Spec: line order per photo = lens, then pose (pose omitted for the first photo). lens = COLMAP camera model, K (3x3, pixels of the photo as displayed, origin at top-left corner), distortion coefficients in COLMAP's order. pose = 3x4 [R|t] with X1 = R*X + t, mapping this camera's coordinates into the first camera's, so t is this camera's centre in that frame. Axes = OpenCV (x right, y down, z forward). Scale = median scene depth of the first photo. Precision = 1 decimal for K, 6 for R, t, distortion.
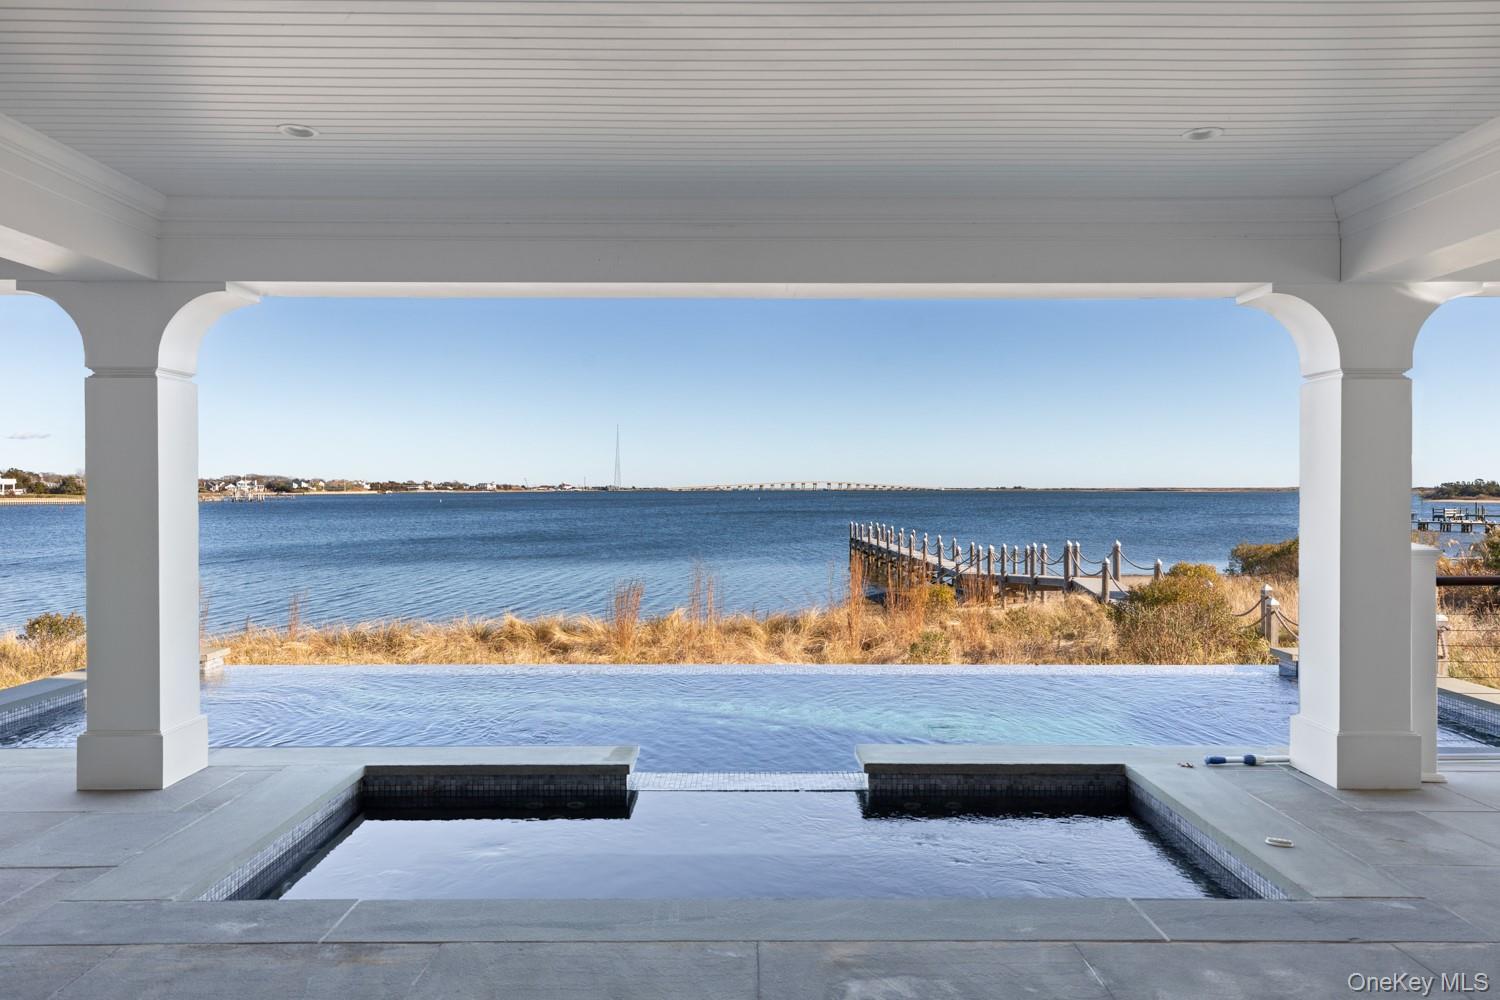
lens RADIAL K [[1002.6, 0, 751.8], [0, 1002.6, 497.2], [0, 0, 1]] dist [0.014079, -0.000242]
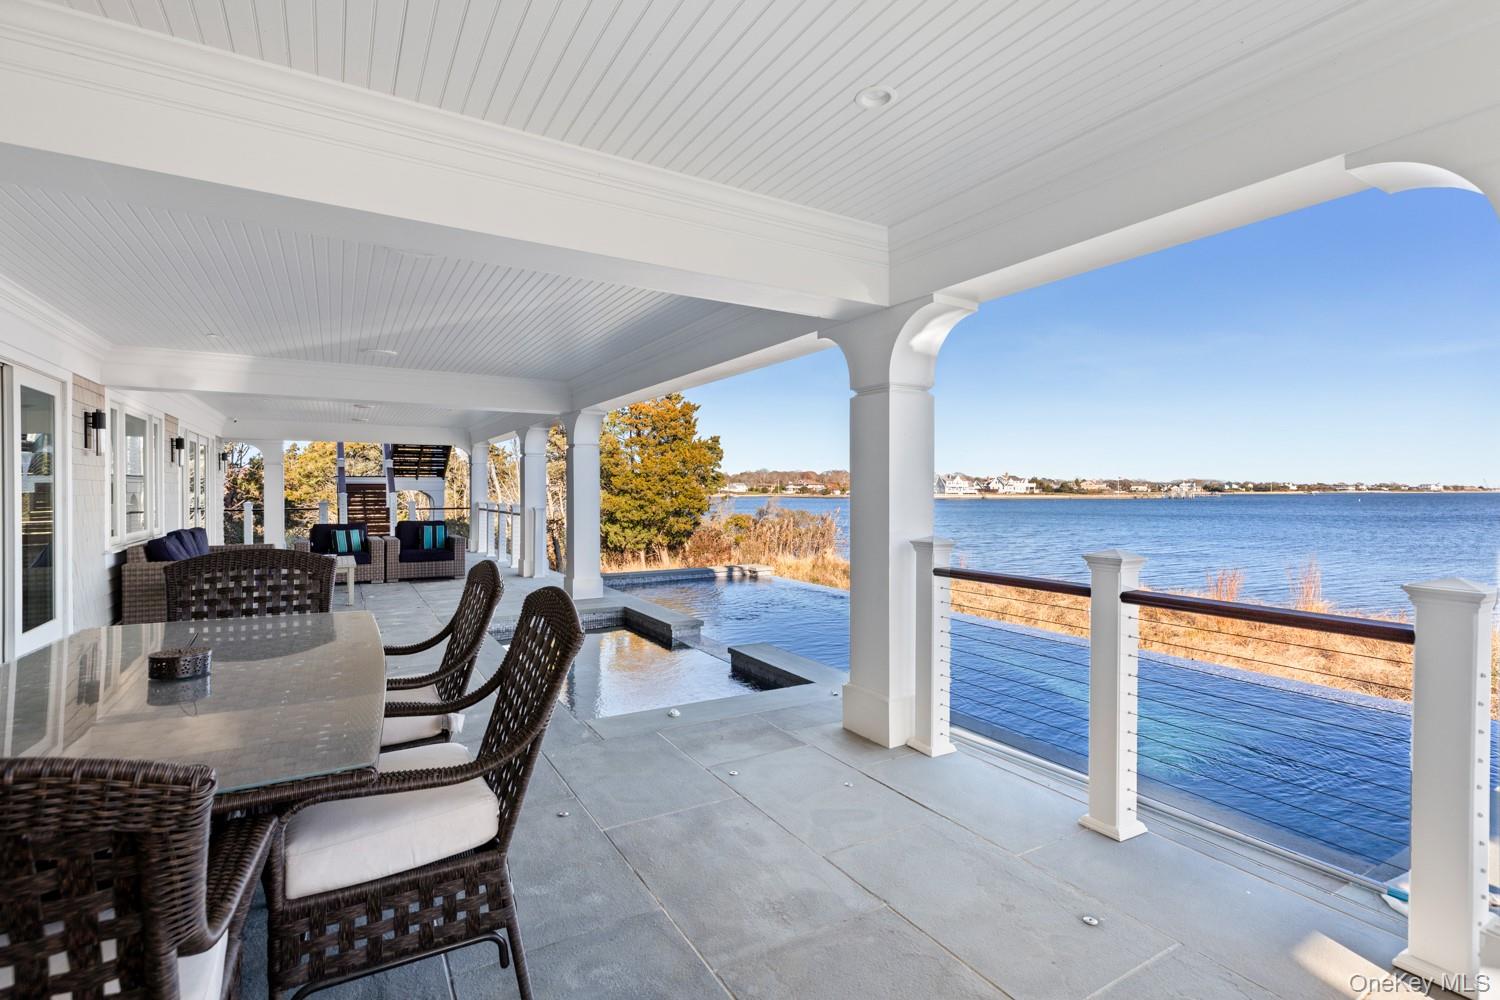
lens RADIAL K [[694.0, 0, 748.8], [0, 694.0, 493.3], [0, 0, 1]] dist [0.002098, 0.000260]
pose [[0.509656, 0.005378, -0.860361, 0.013723], [-0.007826, 0.999968, 0.001615, -0.002026], [0.860343, 0.005910, 0.509682, 0.456408]]
